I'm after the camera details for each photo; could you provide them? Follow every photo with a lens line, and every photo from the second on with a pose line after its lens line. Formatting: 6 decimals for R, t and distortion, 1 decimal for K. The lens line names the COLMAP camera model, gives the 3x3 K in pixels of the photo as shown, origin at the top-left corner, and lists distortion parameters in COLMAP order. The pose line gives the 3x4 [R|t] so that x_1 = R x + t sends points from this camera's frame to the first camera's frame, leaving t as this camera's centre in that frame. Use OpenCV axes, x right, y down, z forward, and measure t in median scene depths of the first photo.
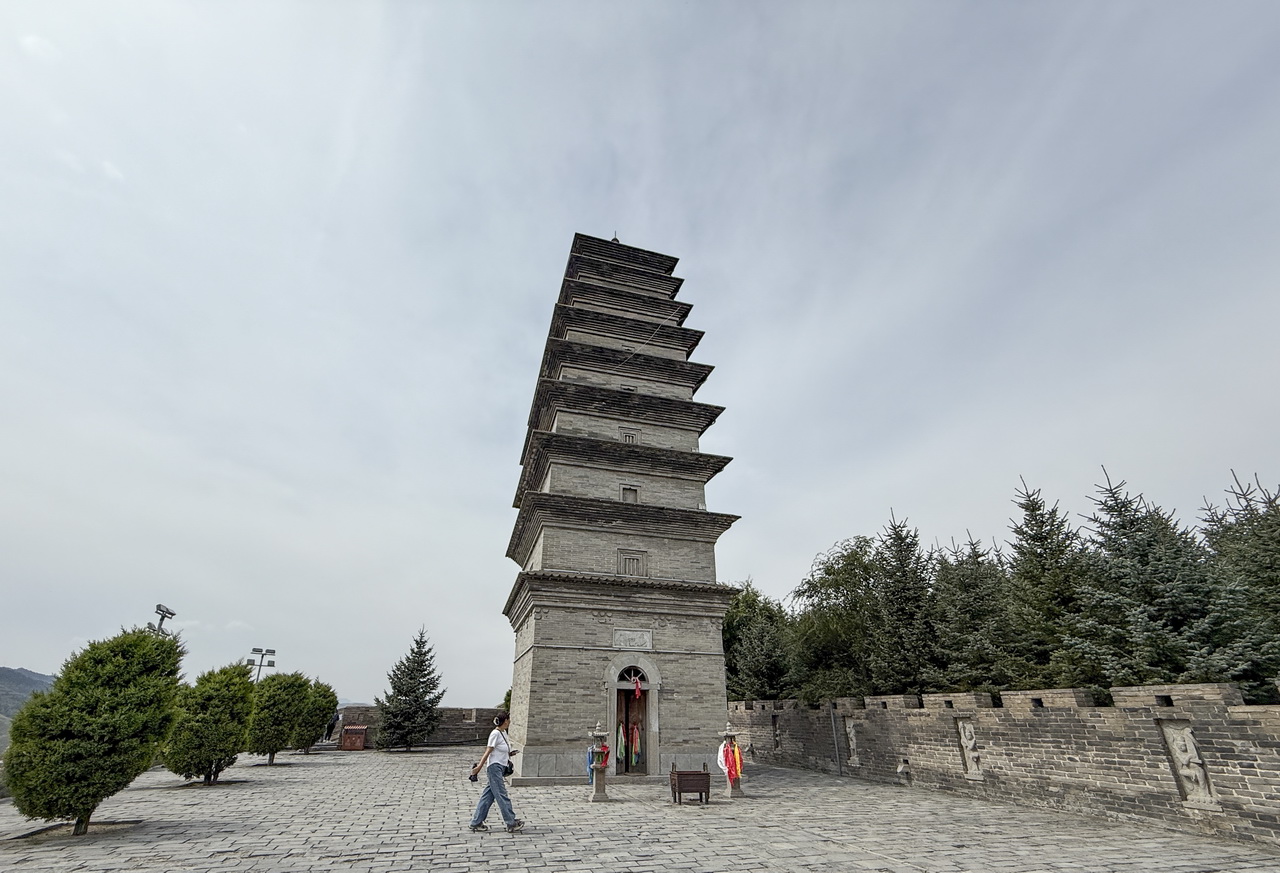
lens RADIAL K [[593.2, 0, 643.9], [0, 593.2, 440.4], [0, 0, 1]] dist [0.001734, 0.000048]
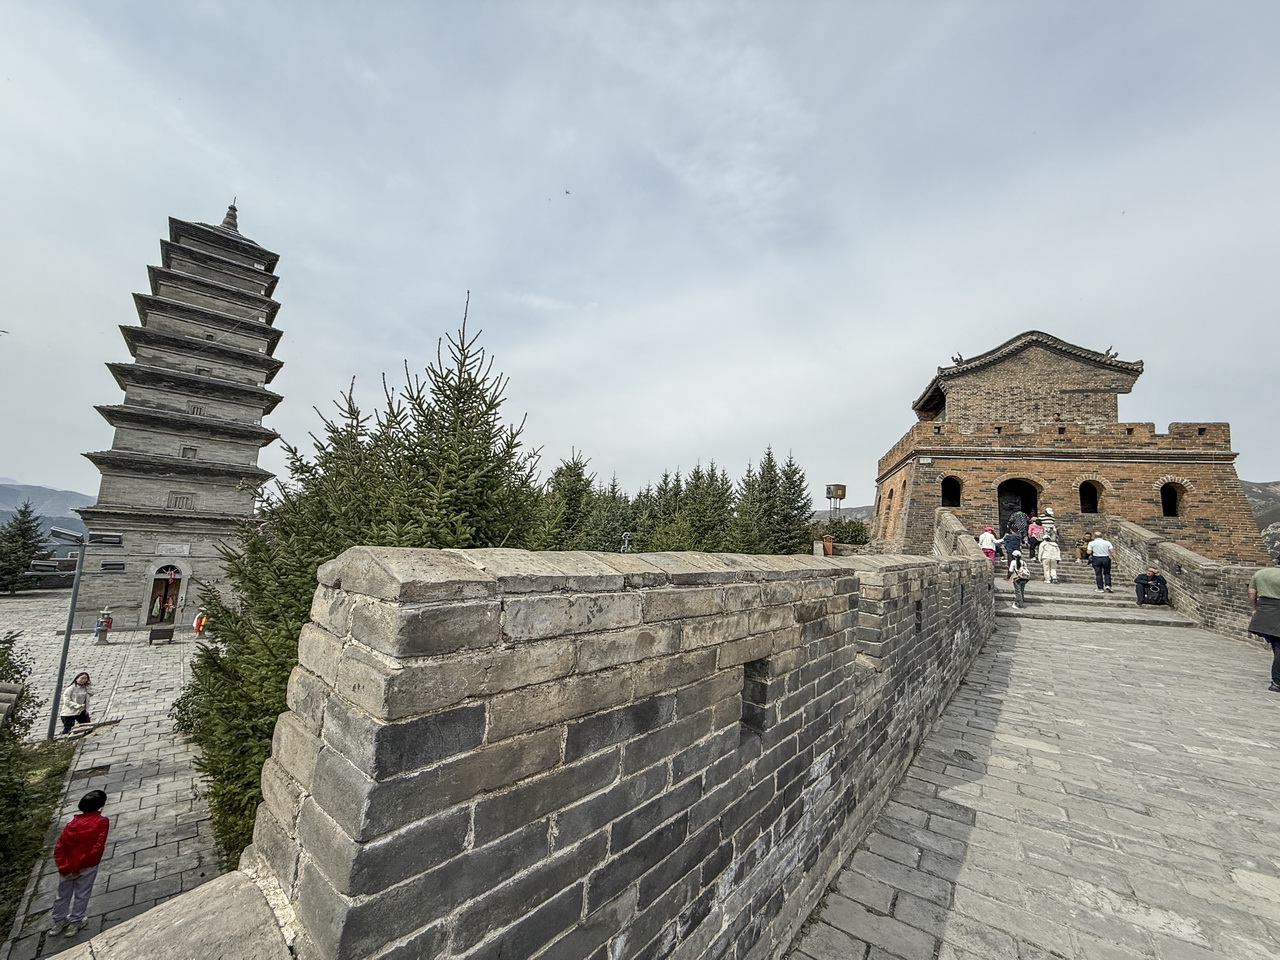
lens RADIAL K [[517.9, 0, 637.1], [0, 517.9, 476.2], [0, 0, 1]] dist [-0.003687, -0.000324]
pose [[0.890714, 0.098504, 0.443763, 0.418368], [-0.229815, 0.939867, 0.252657, -0.448992], [-0.392190, -0.327029, 0.859790, -0.578994]]
